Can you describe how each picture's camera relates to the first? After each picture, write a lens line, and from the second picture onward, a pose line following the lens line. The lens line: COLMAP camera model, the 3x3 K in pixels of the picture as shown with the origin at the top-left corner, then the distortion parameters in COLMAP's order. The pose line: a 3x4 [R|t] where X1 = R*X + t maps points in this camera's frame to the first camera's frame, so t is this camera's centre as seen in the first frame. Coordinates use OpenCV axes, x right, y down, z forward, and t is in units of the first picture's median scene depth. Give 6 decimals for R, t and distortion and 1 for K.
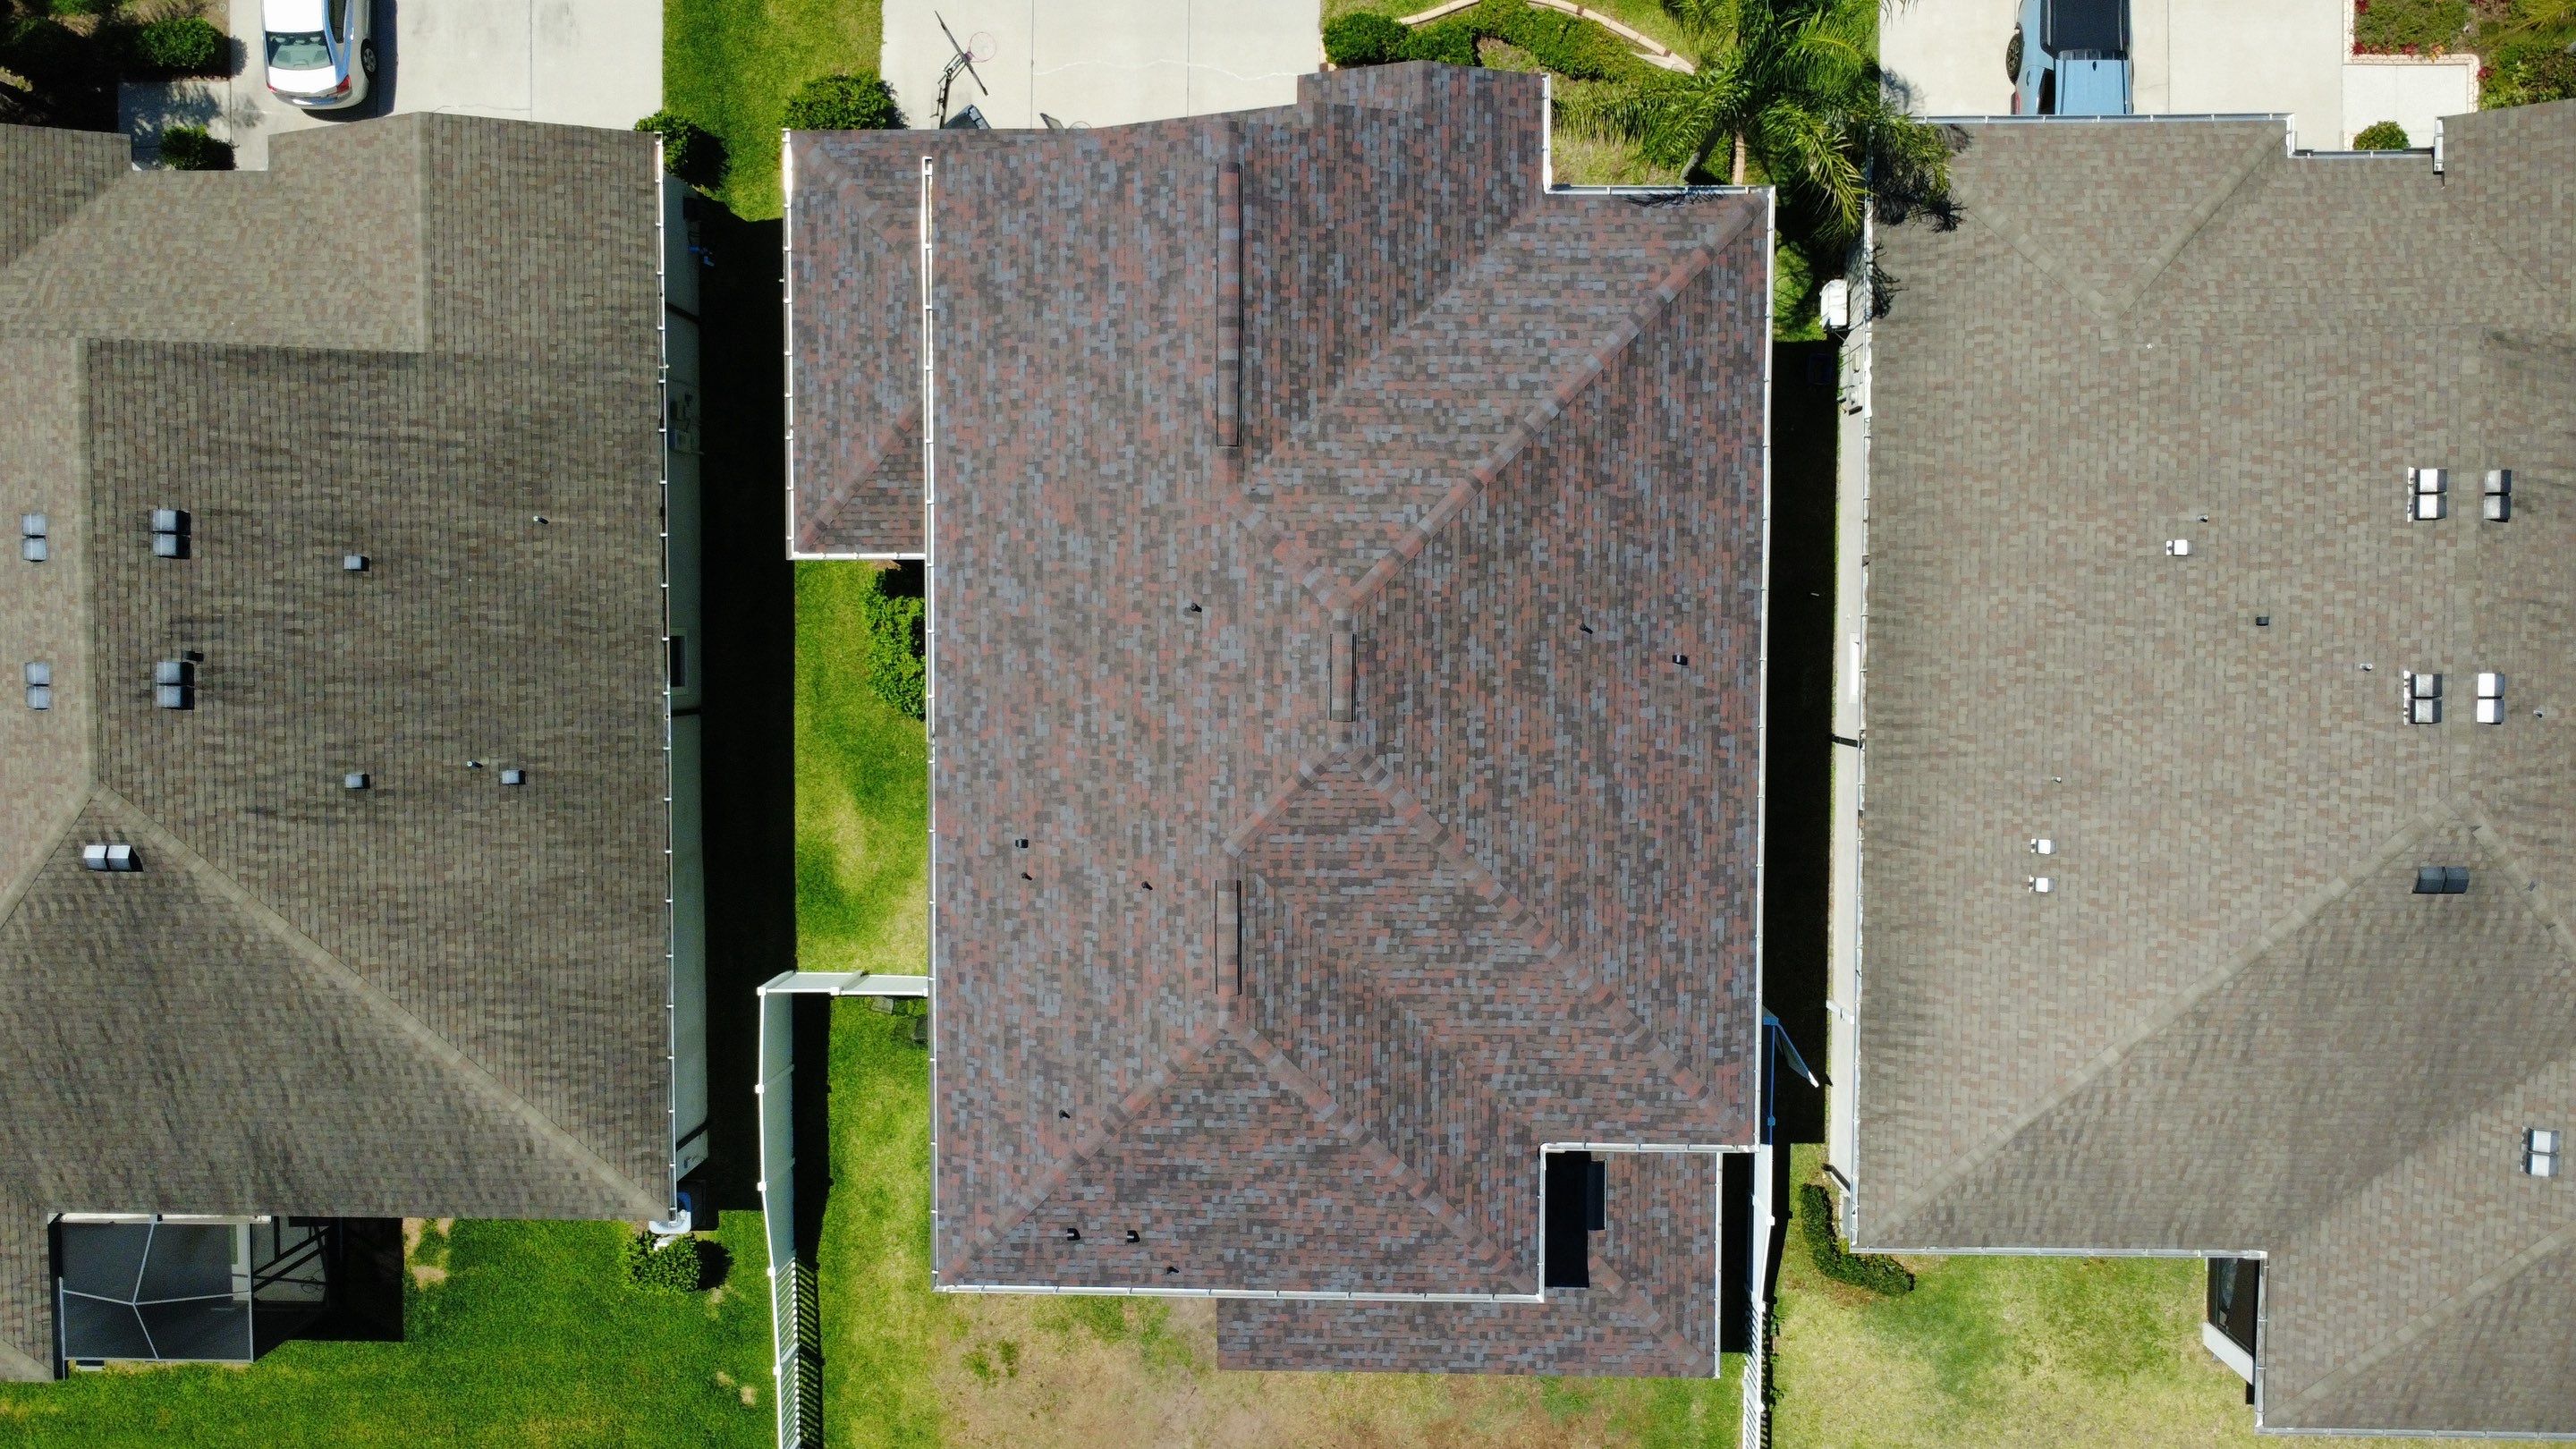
lens RADIAL K [[1881.8, 0, 1282.1], [0, 1881.8, 720.6], [0, 0, 1]] dist [-0.001615, 0.004114]
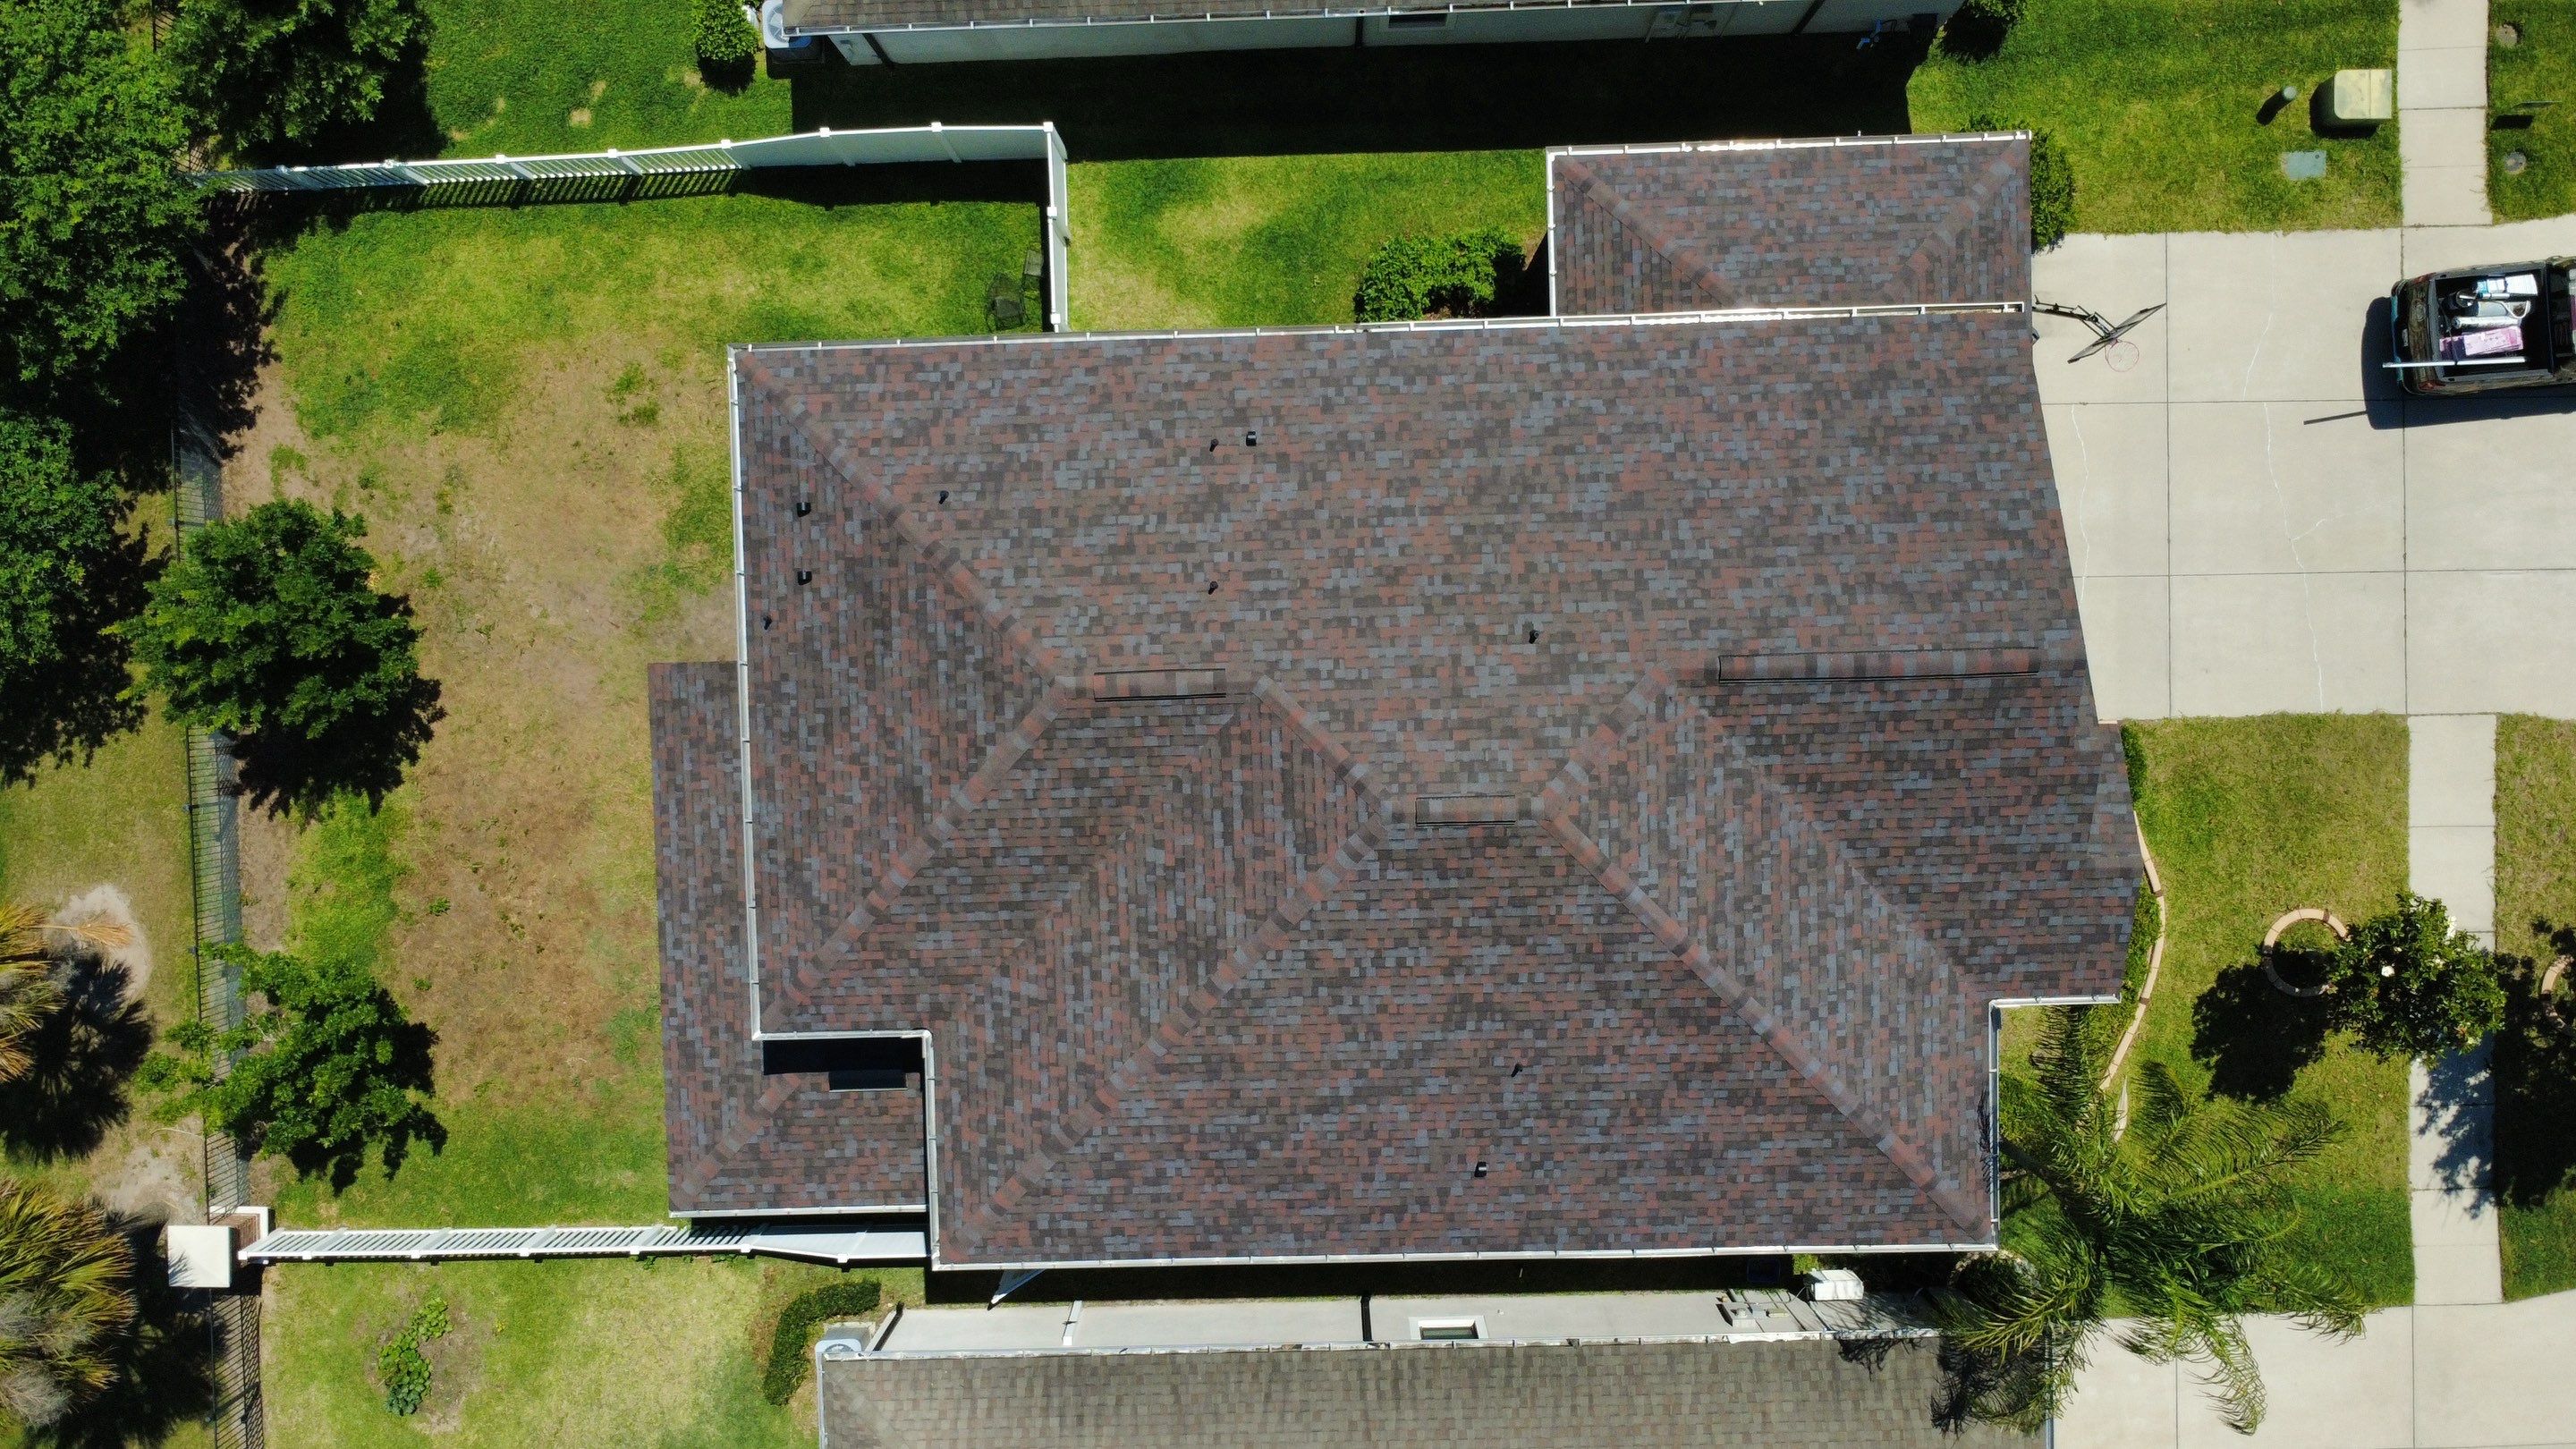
lens RADIAL K [[1881.8, 0, 1284.0], [0, 1881.8, 718.0], [0, 0, 1]] dist [-0.001615, 0.004114]
pose [[0.031084, 0.996984, 0.071103, -0.067909], [-0.999151, 0.032918, -0.024763, 0.073194], [-0.027029, -0.070273, 0.997162, 0.112498]]
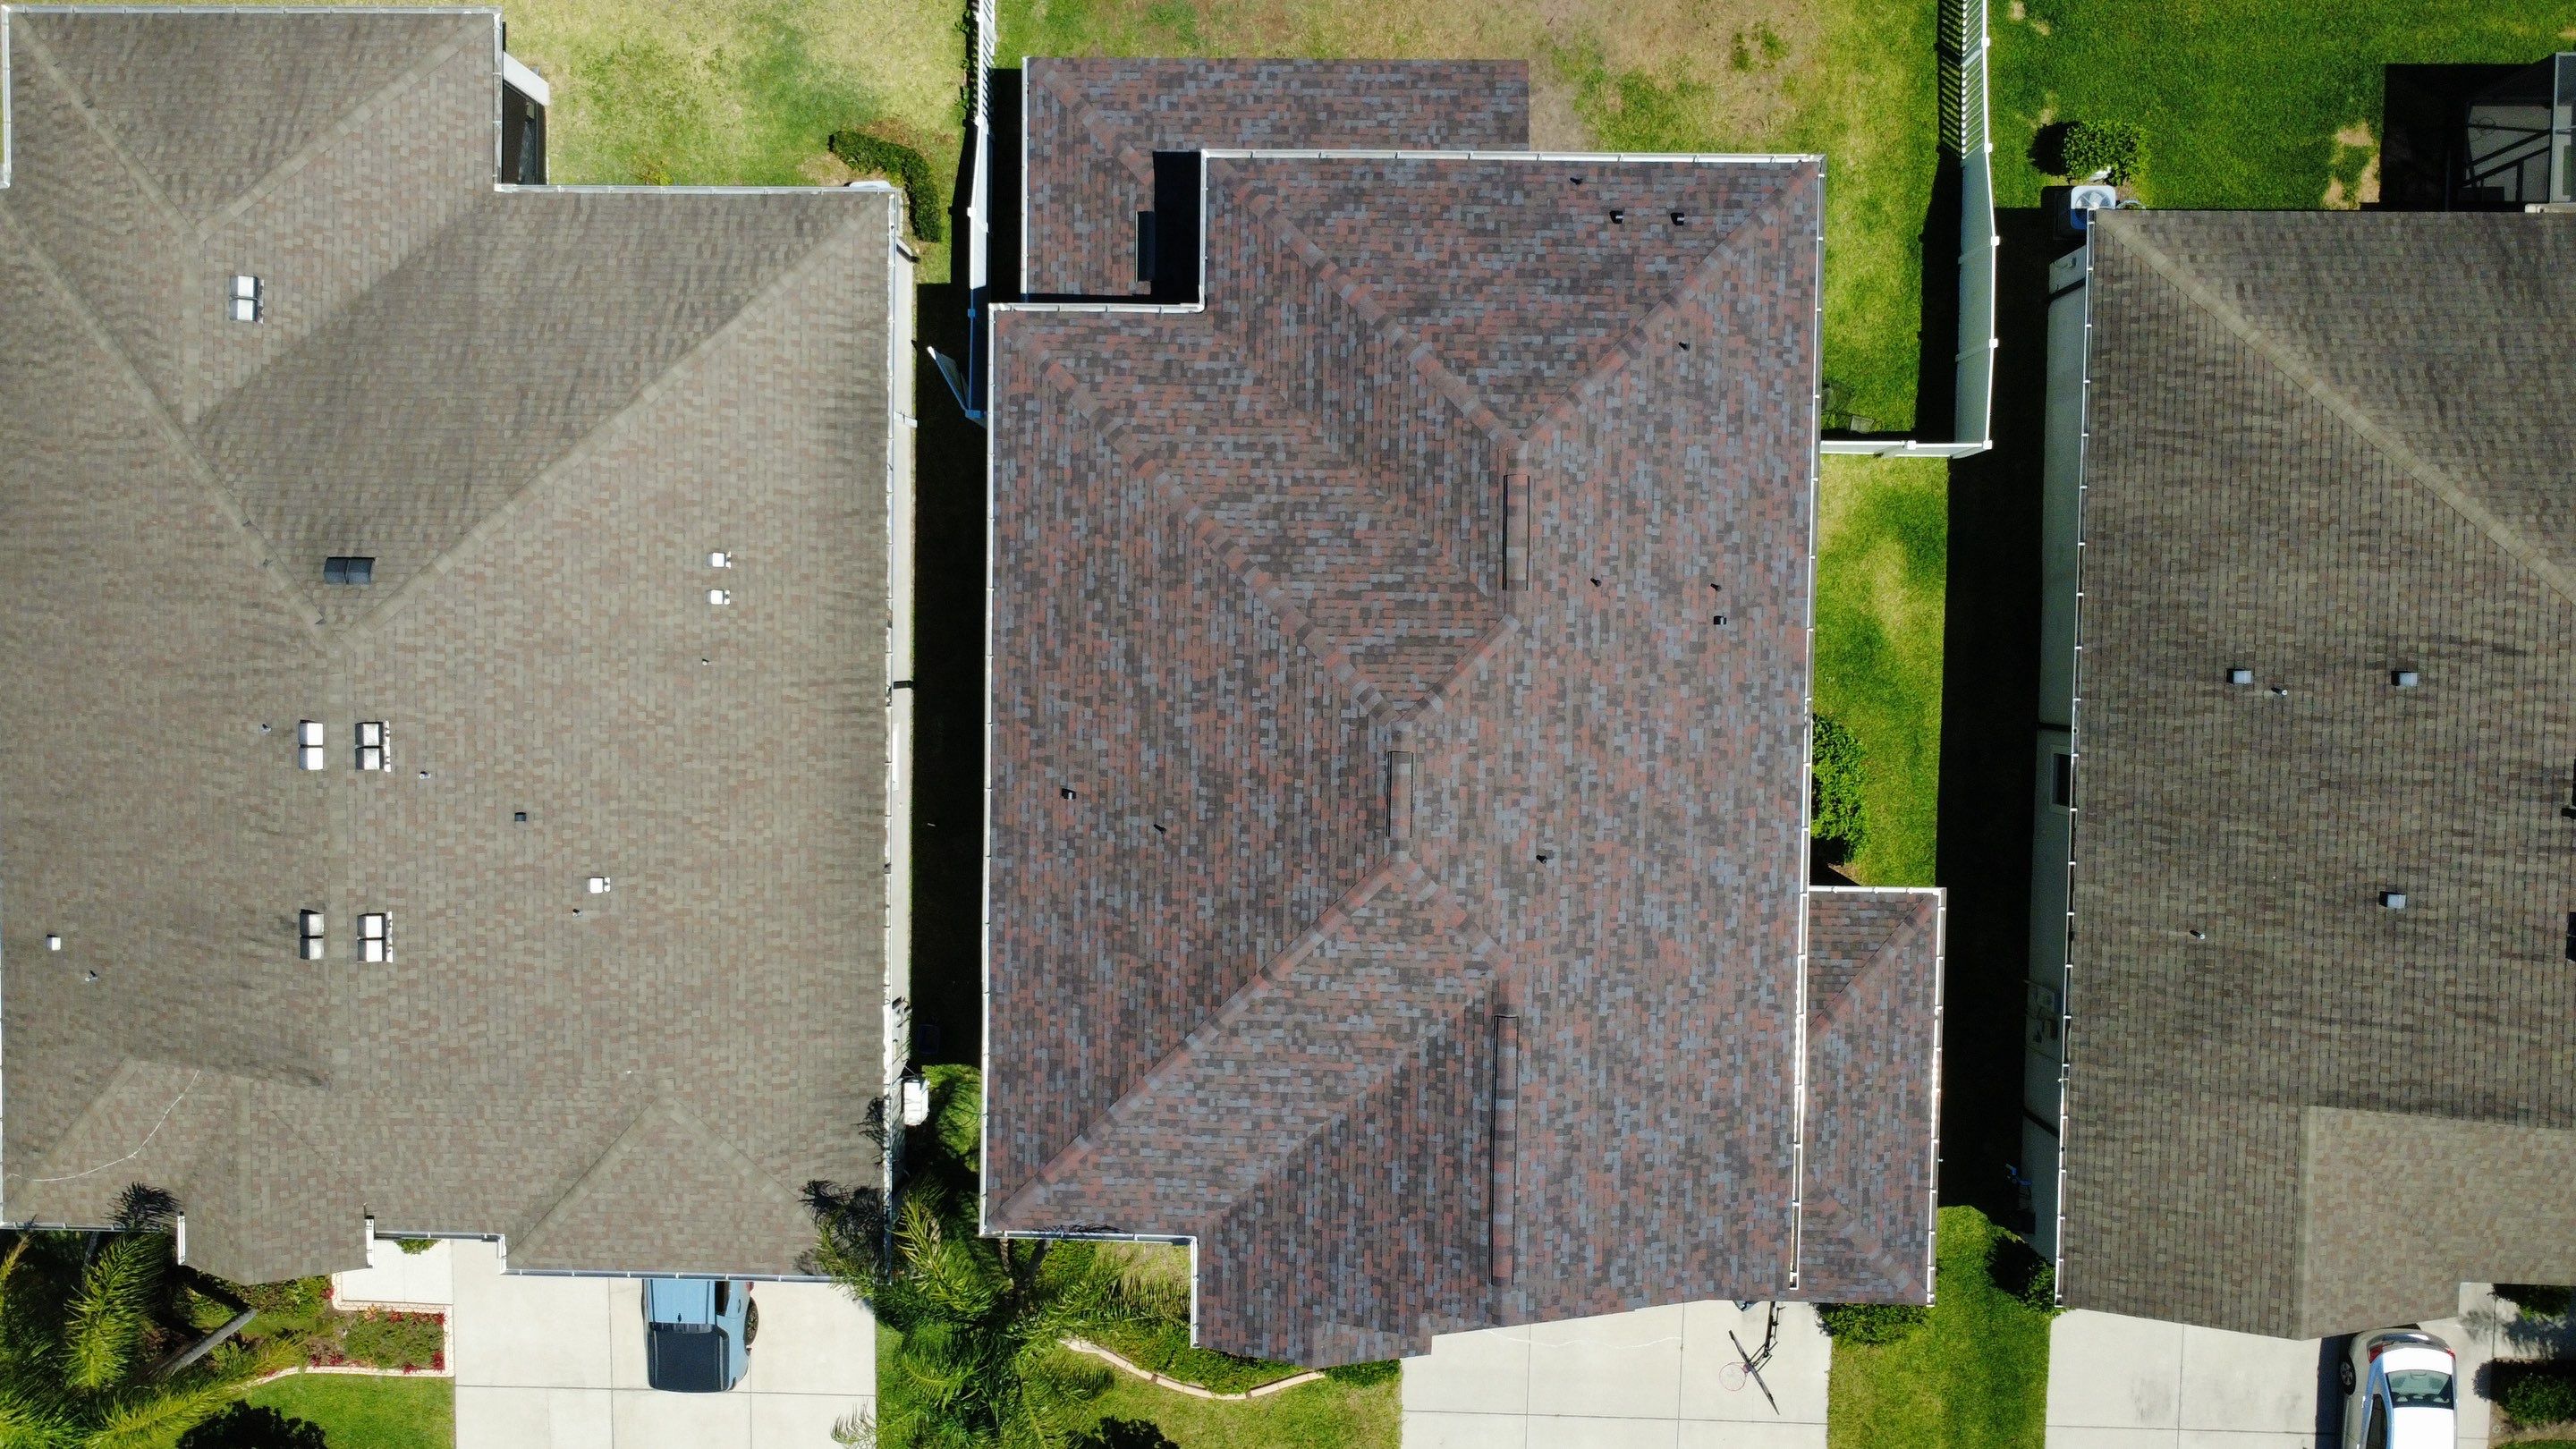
lens RADIAL K [[1881.8, 0, 1285.7], [0, 1881.8, 720.9], [0, 0, 1]] dist [-0.001615, 0.004114]
pose [[-0.997654, -0.014634, 0.066881, 0.023276], [0.008939, -0.996369, -0.084667, 0.091161], [0.067877, -0.083871, 0.994162, -0.013079]]
